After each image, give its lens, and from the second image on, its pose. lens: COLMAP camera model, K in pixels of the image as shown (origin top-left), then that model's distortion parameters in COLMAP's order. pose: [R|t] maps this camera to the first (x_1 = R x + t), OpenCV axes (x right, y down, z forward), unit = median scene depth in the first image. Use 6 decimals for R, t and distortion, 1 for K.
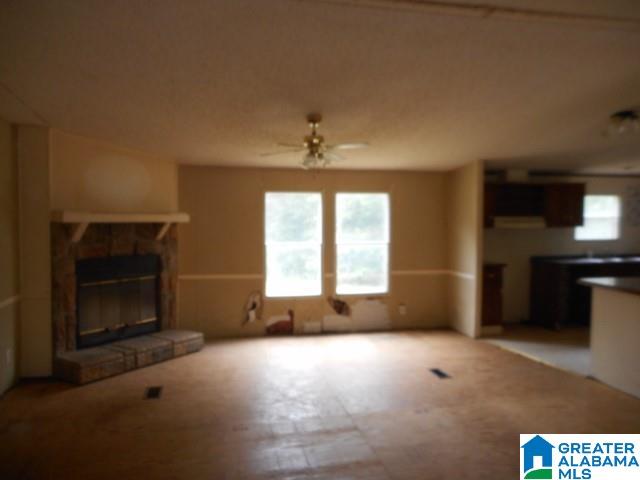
lens RADIAL K [[480.3, 0, 320.0], [0, 480.3, 240.0], [0, 0, 1]] dist [0.001229, -0.000055]
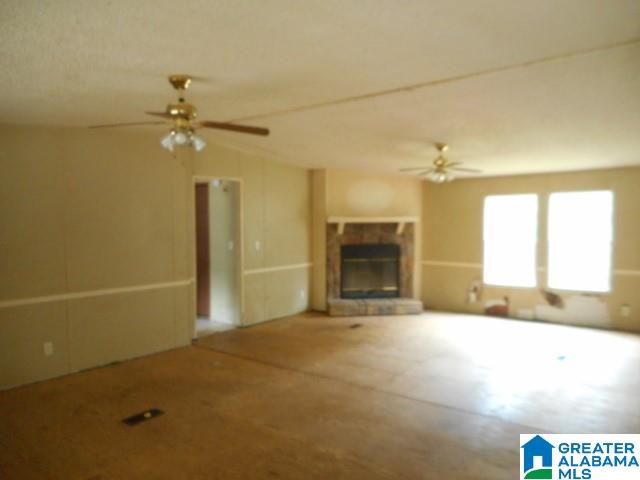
lens RADIAL K [[480.3, 0, 320.0], [0, 480.3, 240.0], [0, 0, 1]] dist [0.001229, -0.000055]
pose [[0.636847, 0.021805, -0.770681, 0.627312], [-0.018316, 0.999746, 0.013151, 0.002324], [0.770772, 0.005741, 0.637085, -0.104281]]
